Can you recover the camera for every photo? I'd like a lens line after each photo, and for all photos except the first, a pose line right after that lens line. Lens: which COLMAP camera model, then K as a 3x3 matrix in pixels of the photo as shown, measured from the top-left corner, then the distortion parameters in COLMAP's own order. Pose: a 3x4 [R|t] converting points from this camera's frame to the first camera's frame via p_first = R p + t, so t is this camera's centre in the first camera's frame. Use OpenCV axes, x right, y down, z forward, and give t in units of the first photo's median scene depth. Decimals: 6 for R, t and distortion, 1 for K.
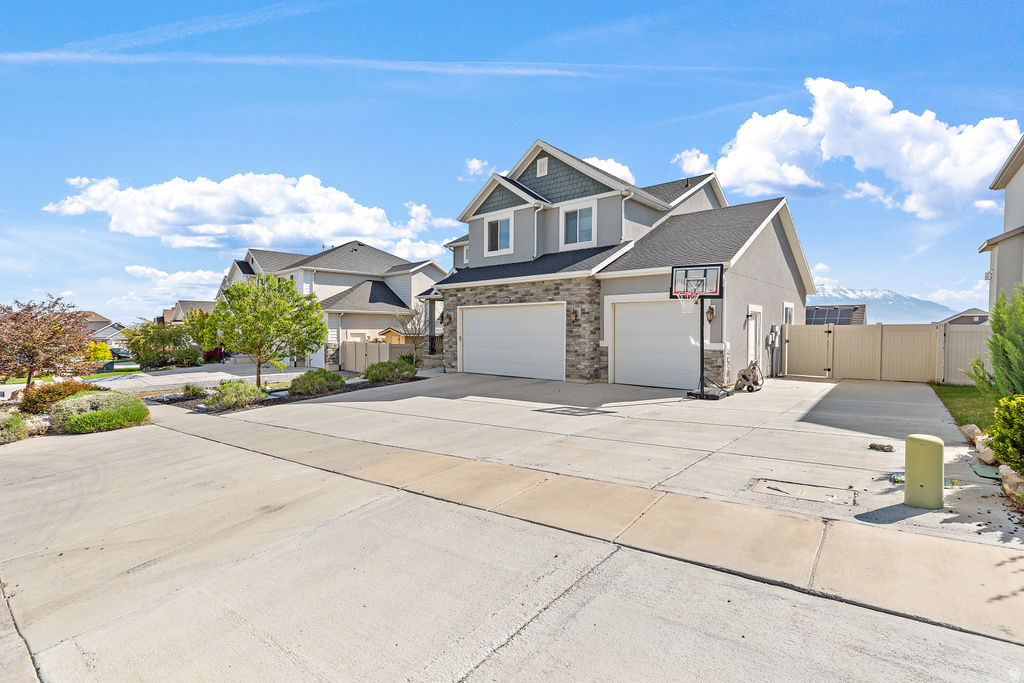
lens RADIAL K [[475.1, 0, 518.7], [0, 475.1, 342.5], [0, 0, 1]] dist [-0.000352, 0.000553]
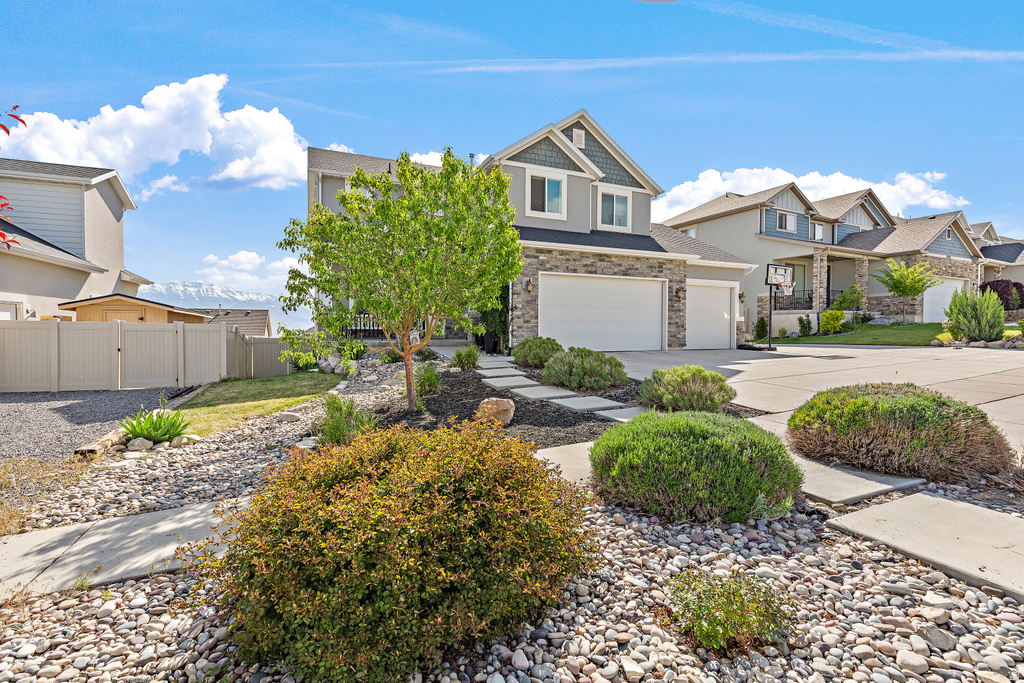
lens RADIAL K [[475.1, 0, 518.1], [0, 475.1, 343.5], [0, 0, 1]] dist [-0.000352, 0.000553]
pose [[0.414864, -0.023028, 0.909592, -0.932980], [0.021498, 0.999649, 0.015502, 0.035345], [-0.909630, 0.013123, 0.415213, 0.740900]]
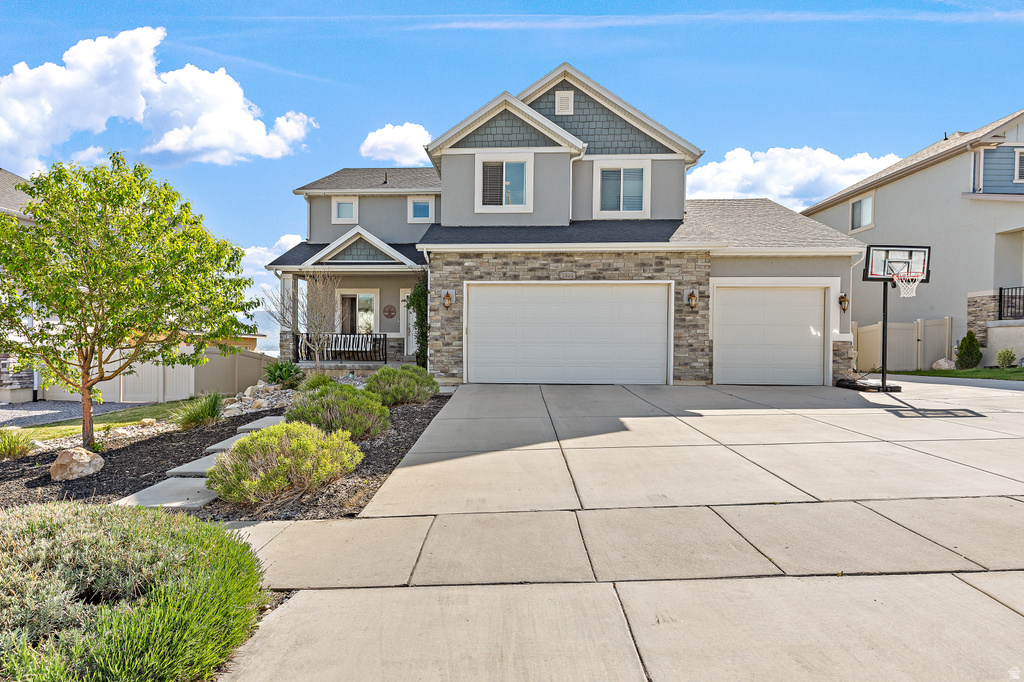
lens RADIAL K [[511.3, 0, 490.7], [0, 511.3, 355.8], [0, 0, 1]] dist [0.004265, -0.004298]
pose [[0.789034, -0.009672, 0.614273, -0.558531], [0.011279, 0.999936, 0.001256, 0.026330], [-0.614245, 0.005938, 0.789093, 0.457113]]
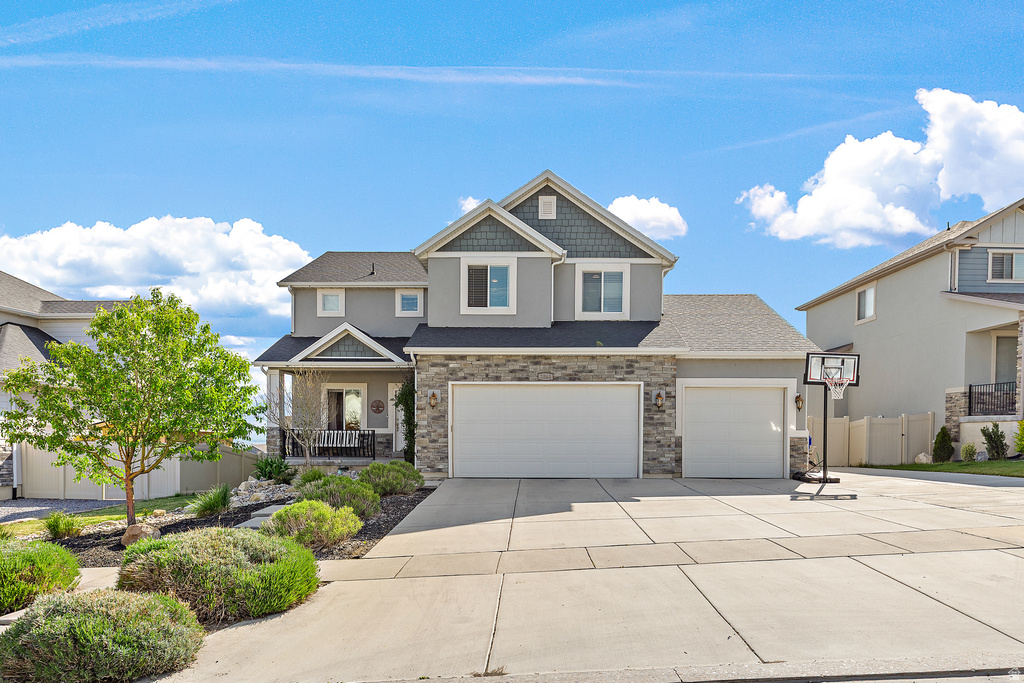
lens RADIAL K [[635.8, 0, 529.3], [0, 635.8, 457.4], [0, 0, 1]] dist [0.001923, -0.006711]
pose [[0.762359, -0.018810, 0.646880, -0.673528], [0.014081, 0.999823, 0.012479, 0.024875], [-0.647001, -0.000405, 0.762489, 0.239629]]
